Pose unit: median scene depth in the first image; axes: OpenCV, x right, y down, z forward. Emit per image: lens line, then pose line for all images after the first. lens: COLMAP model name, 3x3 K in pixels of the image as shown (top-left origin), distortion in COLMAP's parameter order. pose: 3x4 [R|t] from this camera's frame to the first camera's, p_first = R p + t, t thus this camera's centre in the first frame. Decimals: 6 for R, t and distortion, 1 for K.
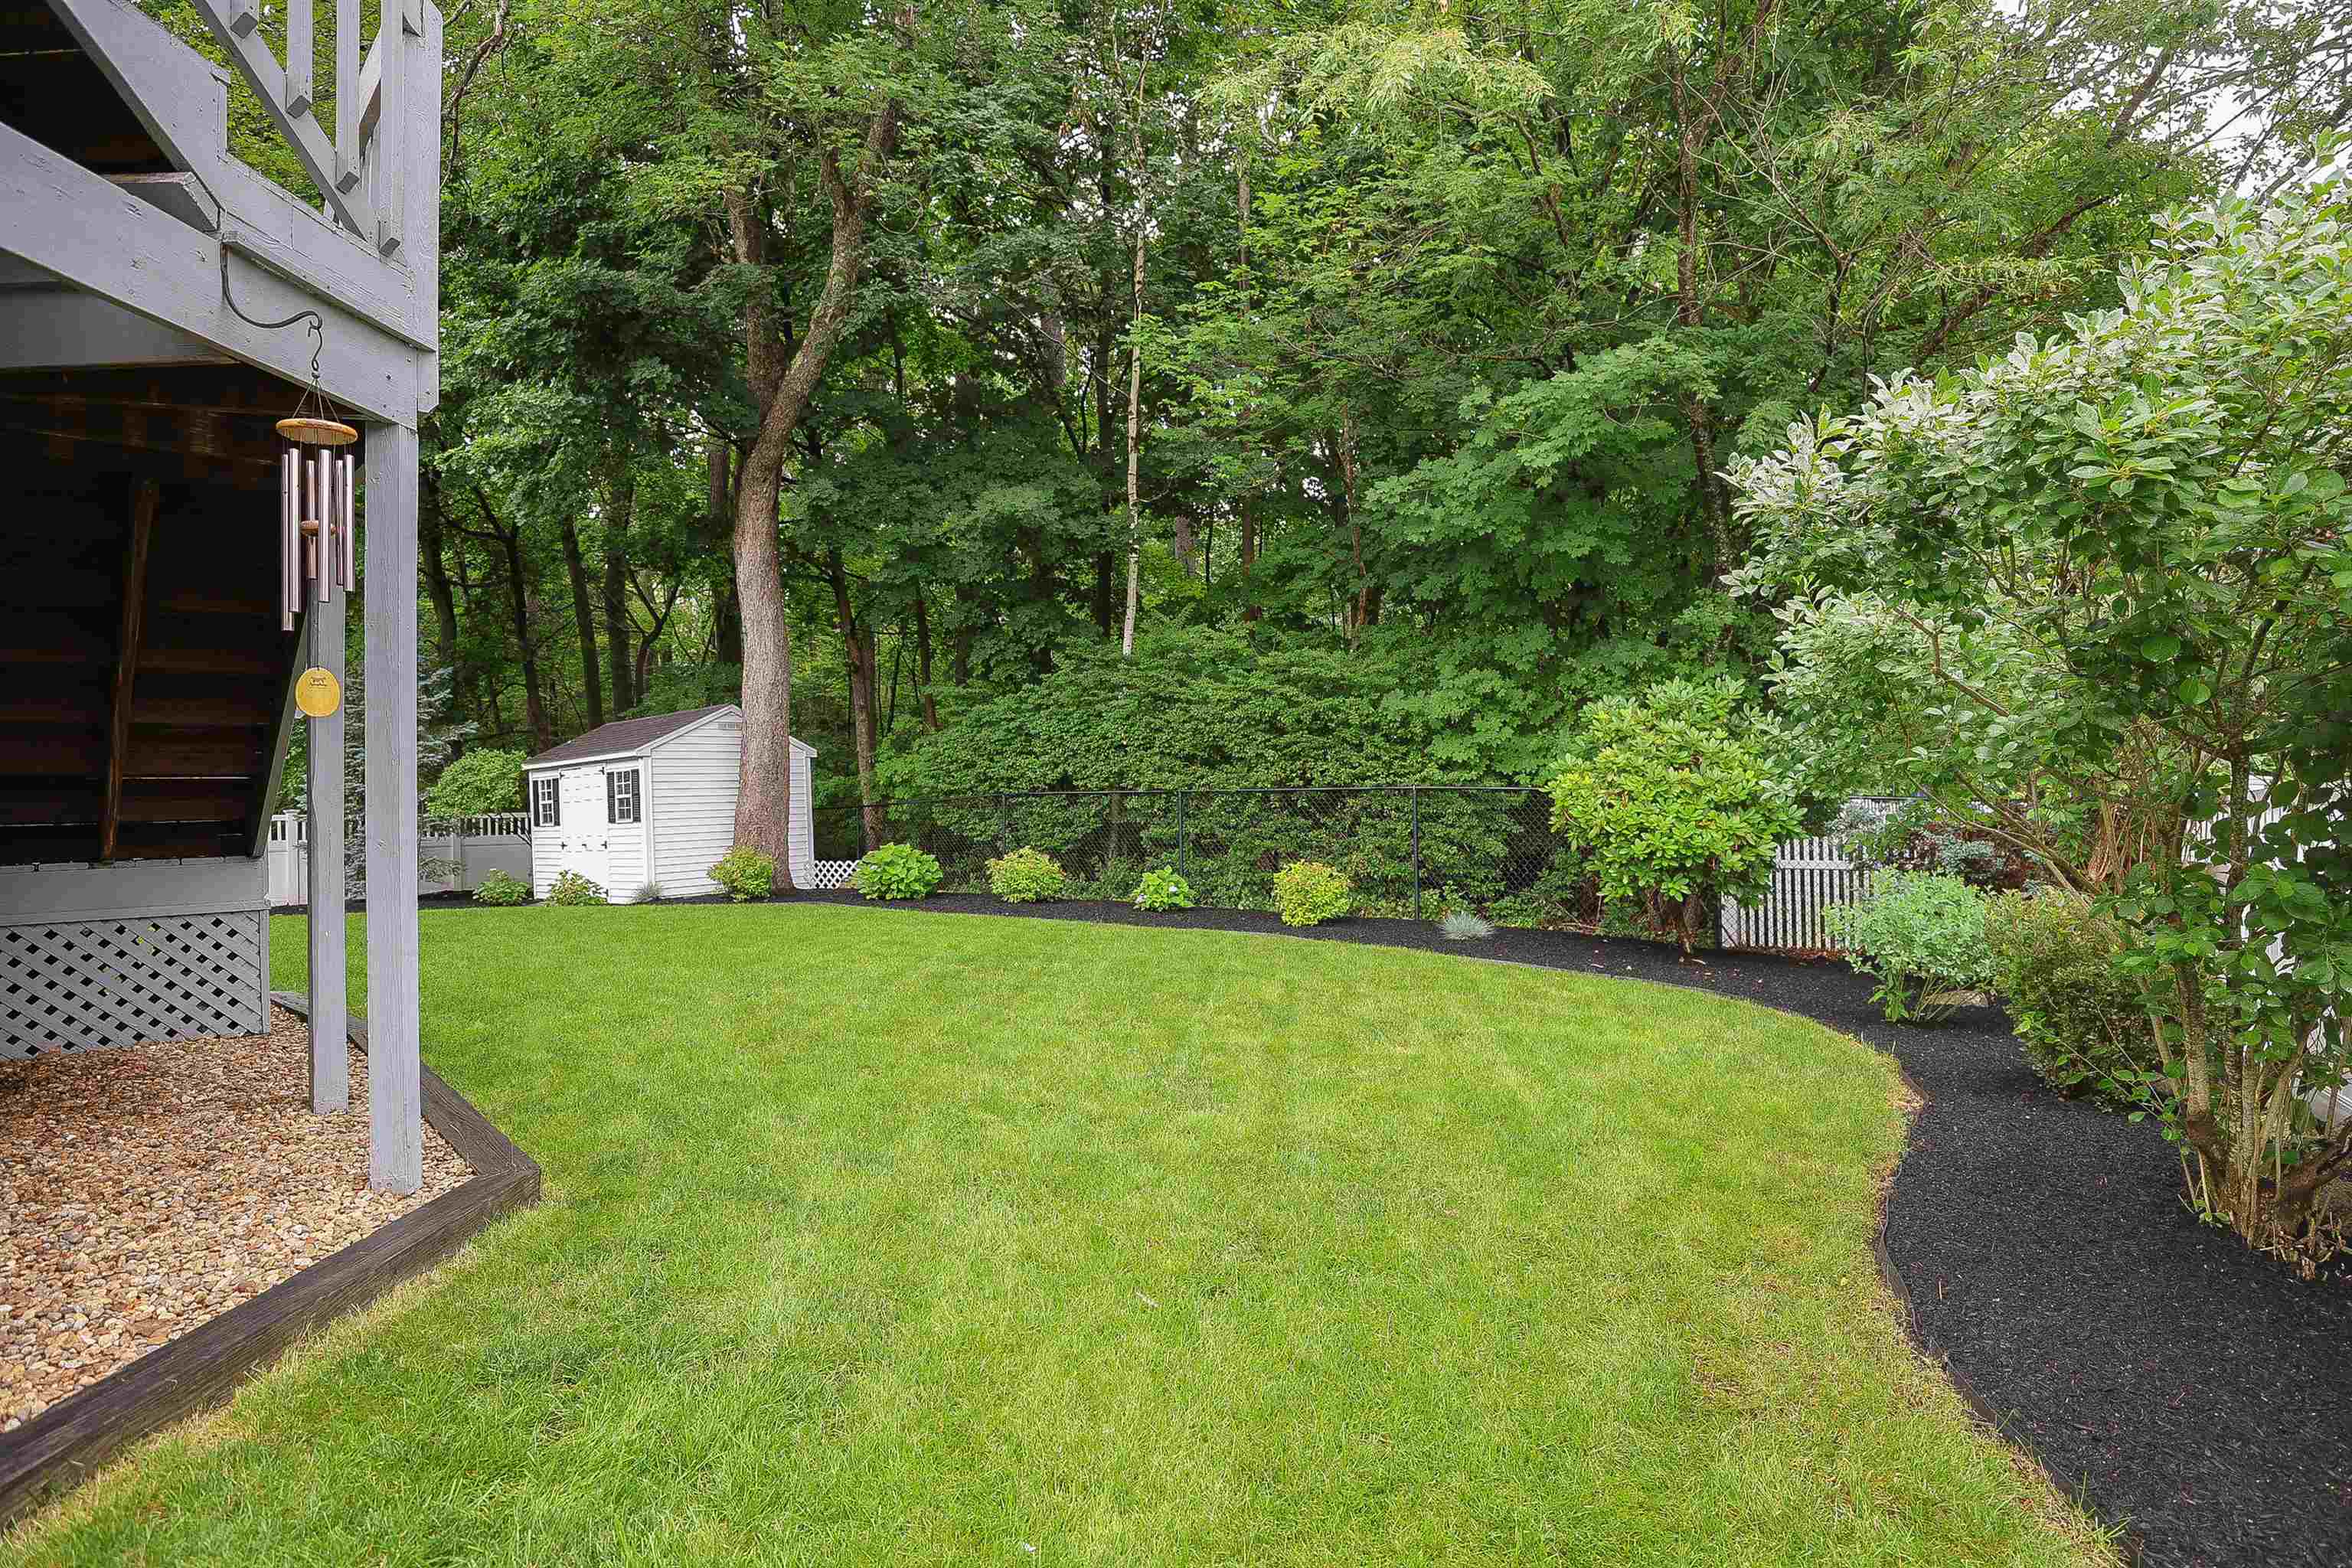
lens RADIAL K [[1096.7, 0, 1153.6], [0, 1096.7, 793.4], [0, 0, 1]] dist [-0.051890, 0.014029]
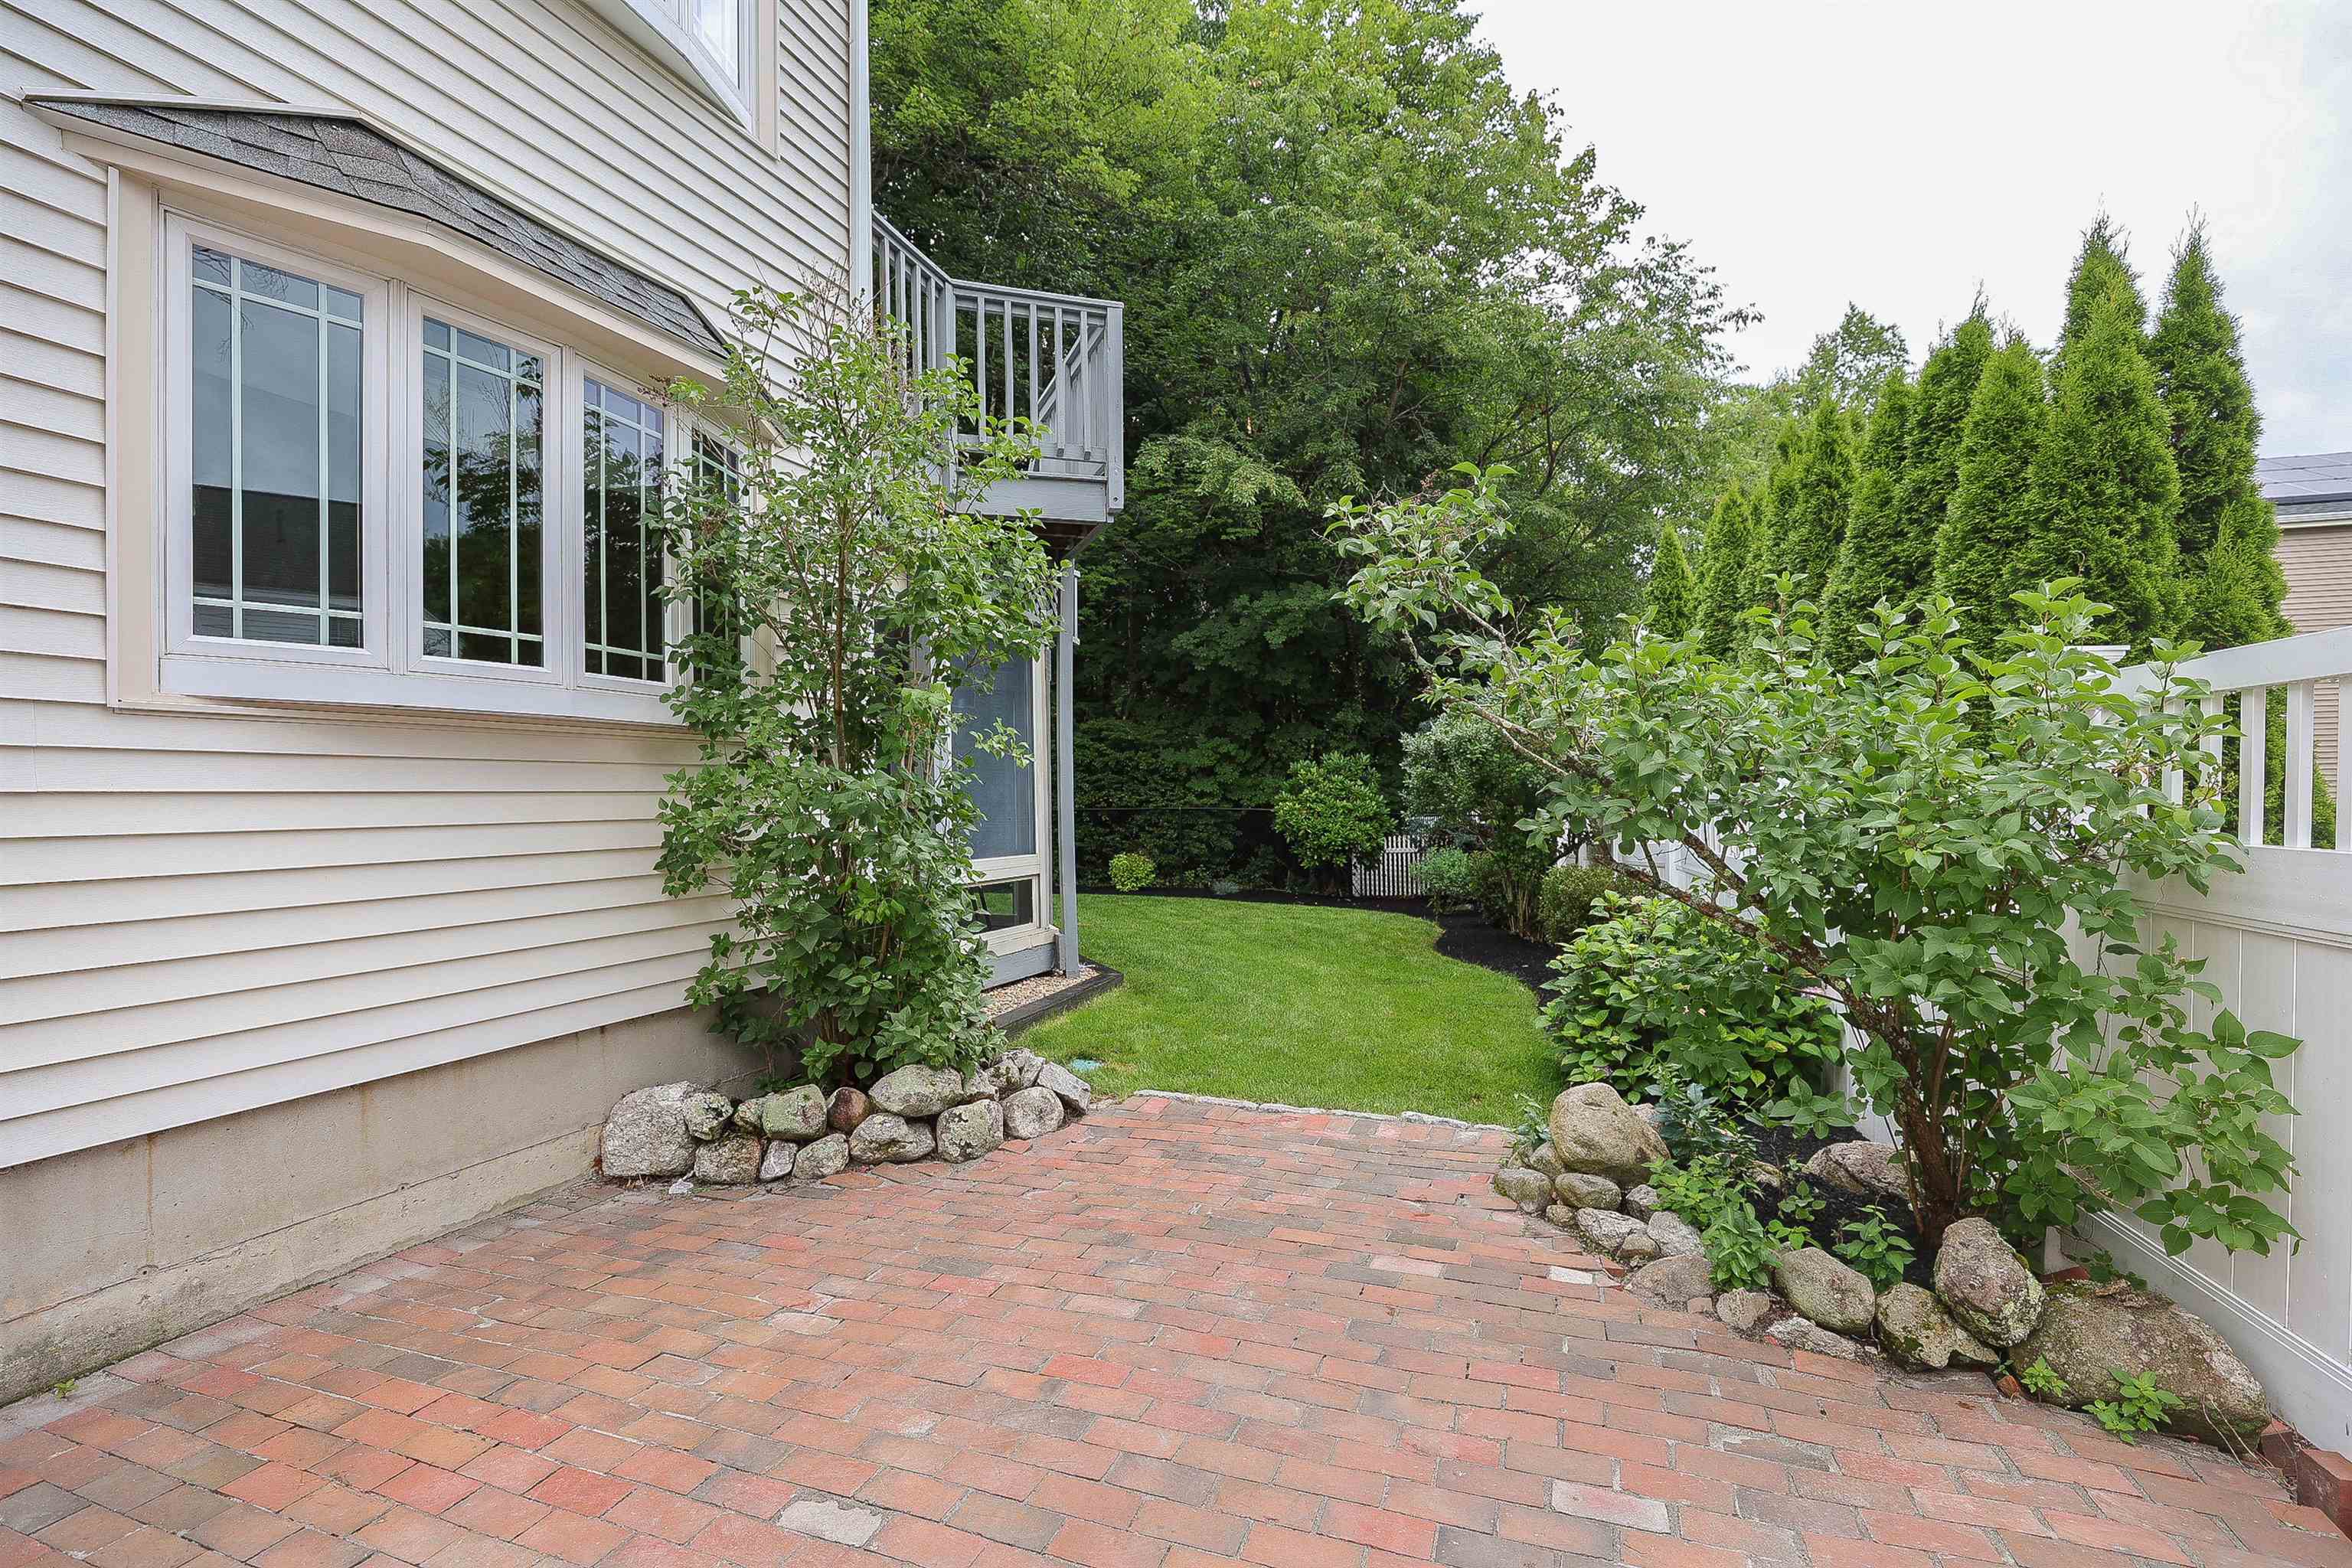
lens RADIAL K [[1096.7, 0, 1153.6], [0, 1096.7, 793.4], [0, 0, 1]] dist [-0.051890, 0.014029]
pose [[0.938934, 0.002550, 0.344087, -0.376293], [0.001787, 0.999923, -0.012286, -0.007723], [-0.344091, 0.012151, 0.938858, -0.545037]]
